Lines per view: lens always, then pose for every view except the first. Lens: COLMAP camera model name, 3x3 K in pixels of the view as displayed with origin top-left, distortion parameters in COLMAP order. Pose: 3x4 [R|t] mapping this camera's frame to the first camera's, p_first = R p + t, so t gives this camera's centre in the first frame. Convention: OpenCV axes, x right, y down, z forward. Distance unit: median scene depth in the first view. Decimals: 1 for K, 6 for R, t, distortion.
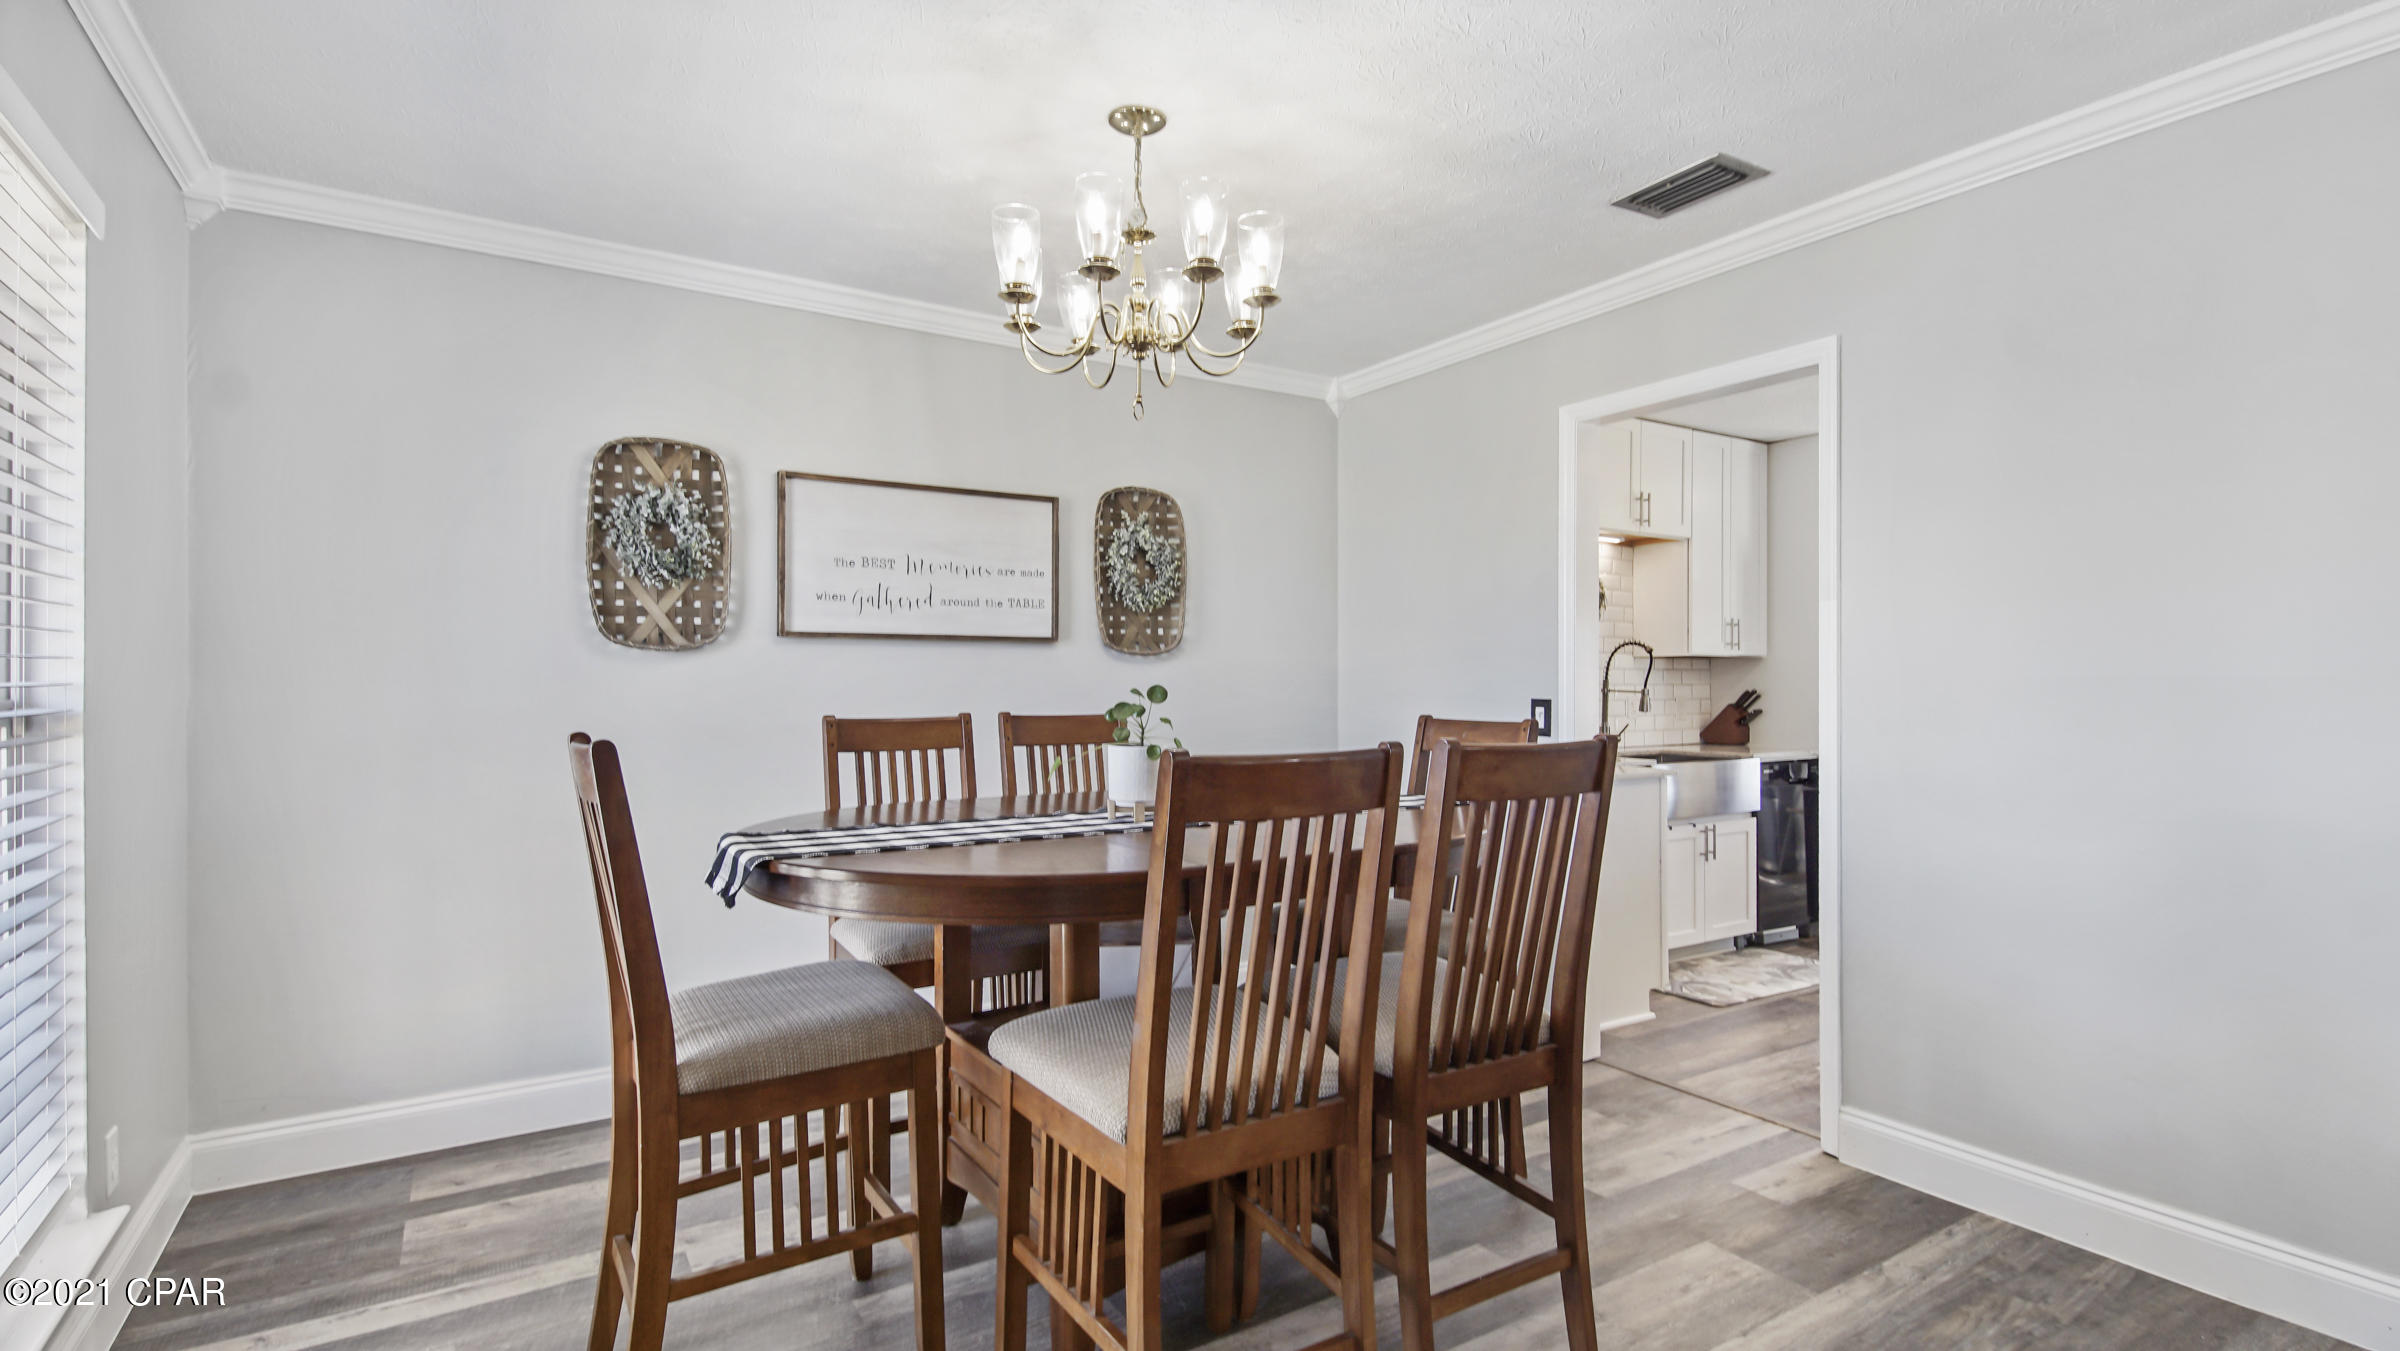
lens RADIAL K [[1065.0, 0, 1195.2], [0, 1065.0, 684.6], [0, 0, 1]] dist [0.039326, -0.021336]
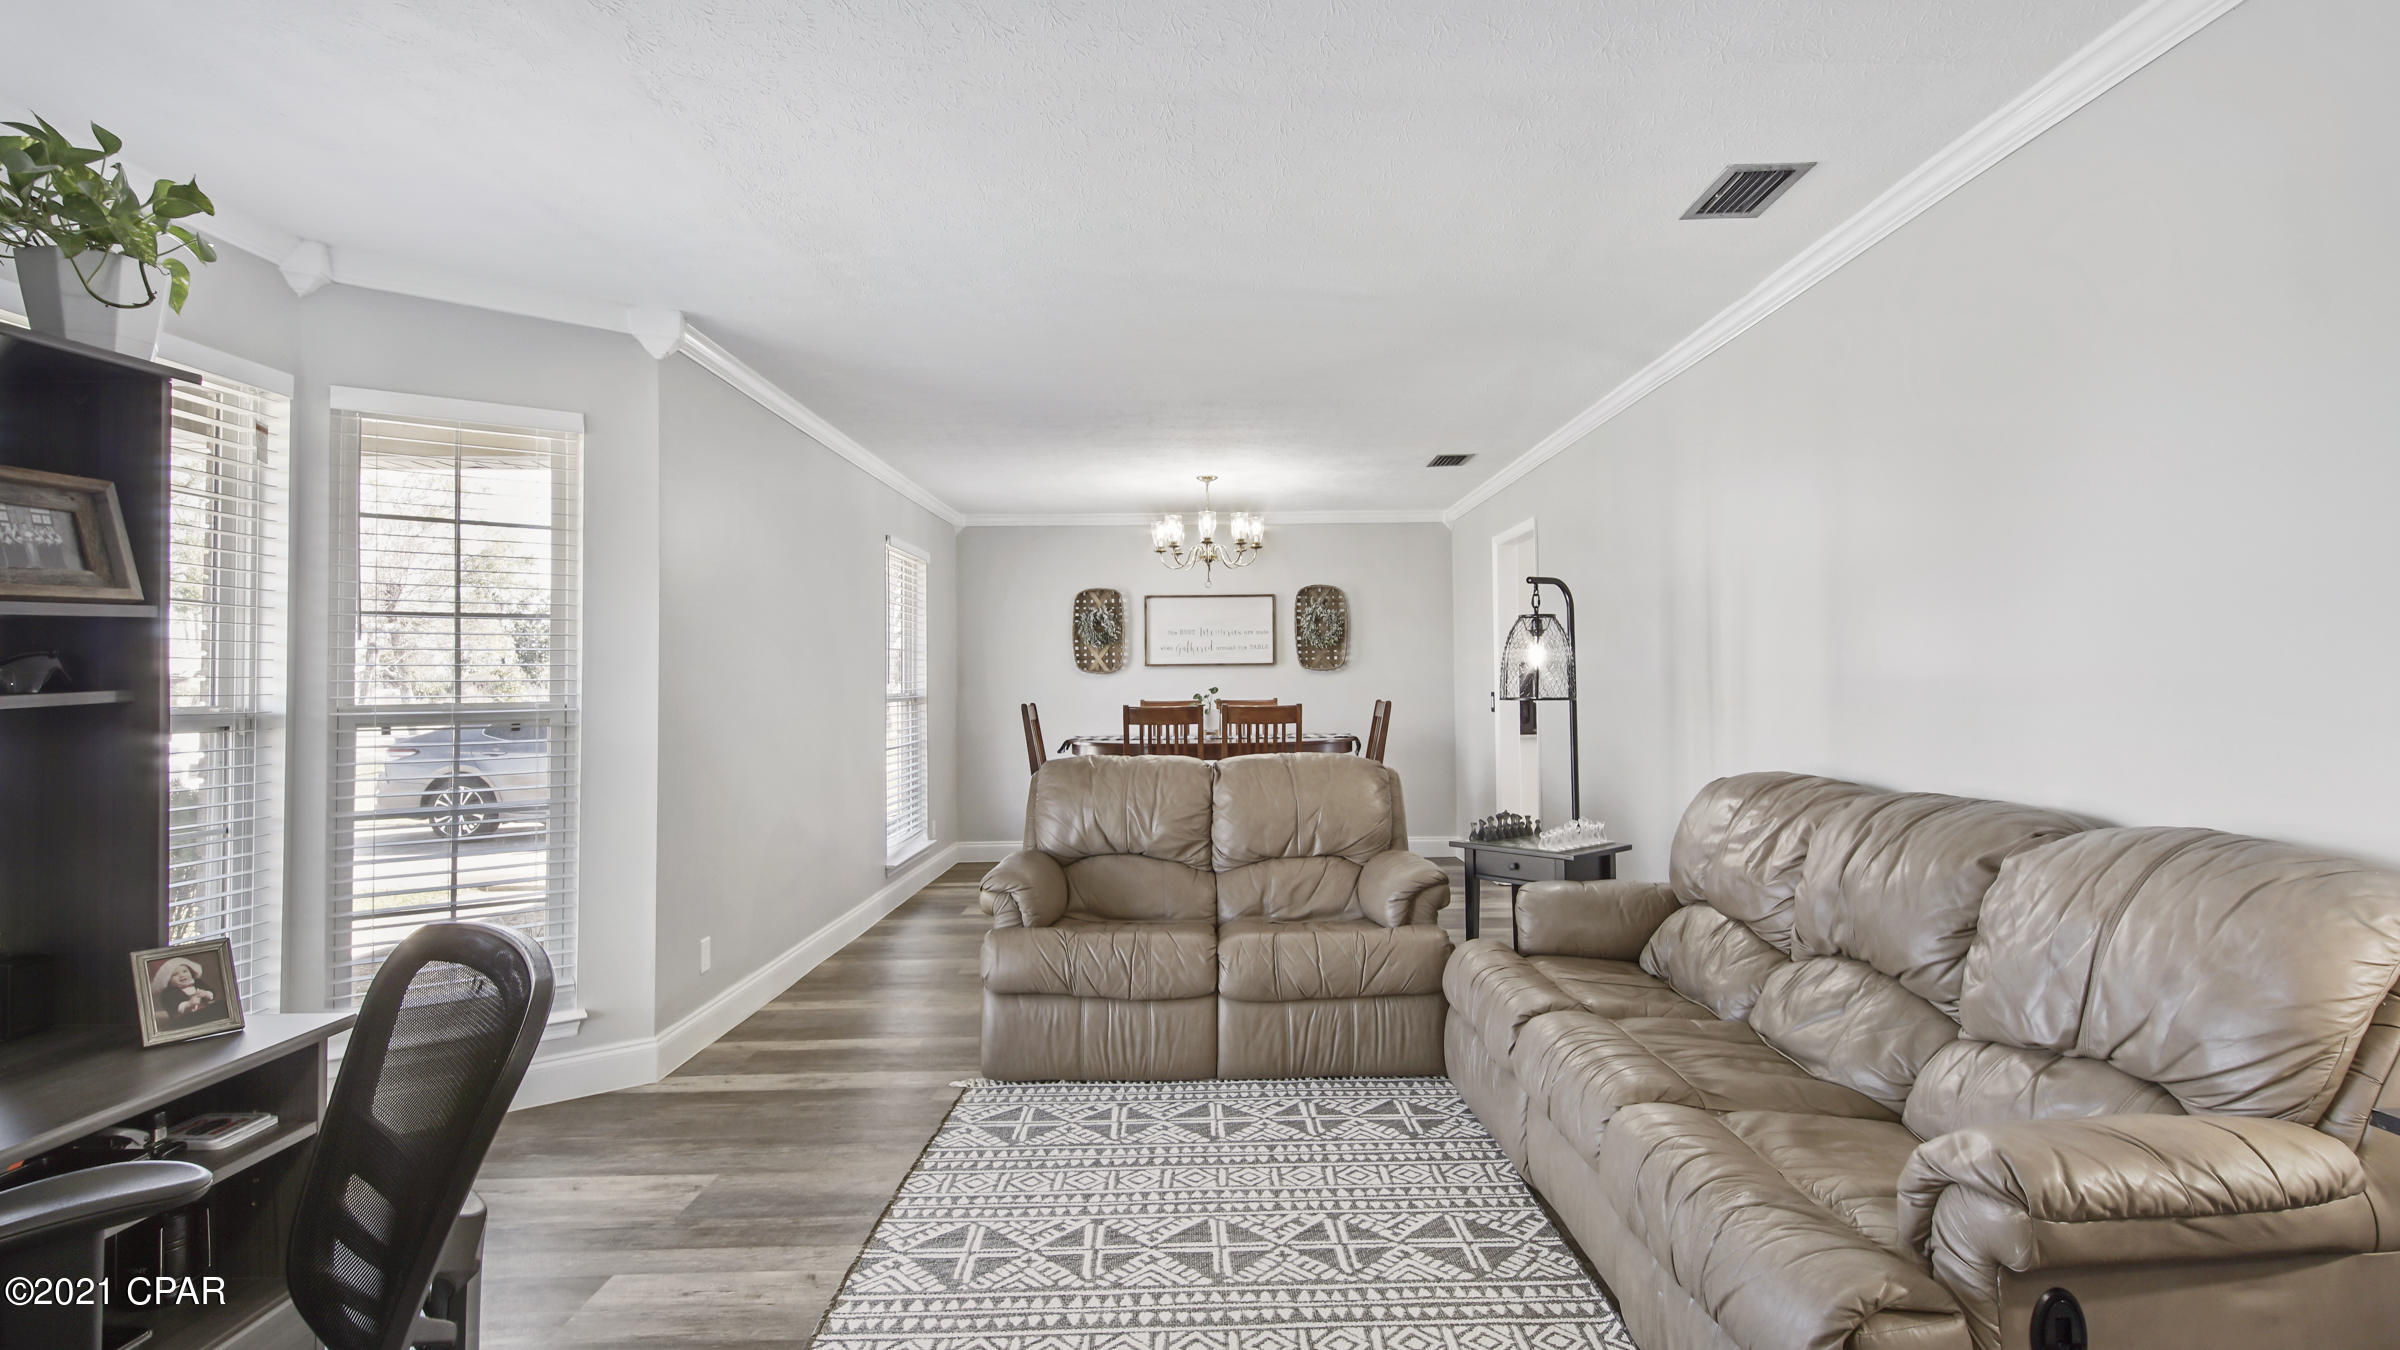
lens RADIAL K [[1065.0, 0, 1195.2], [0, 1065.0, 684.1], [0, 0, 1]] dist [0.039326, -0.021336]
pose [[0.828170, -0.004640, -0.560458, 1.007127], [0.002710, 0.999987, -0.004274, 0.003529], [0.560470, 0.002020, 0.828172, -0.863392]]
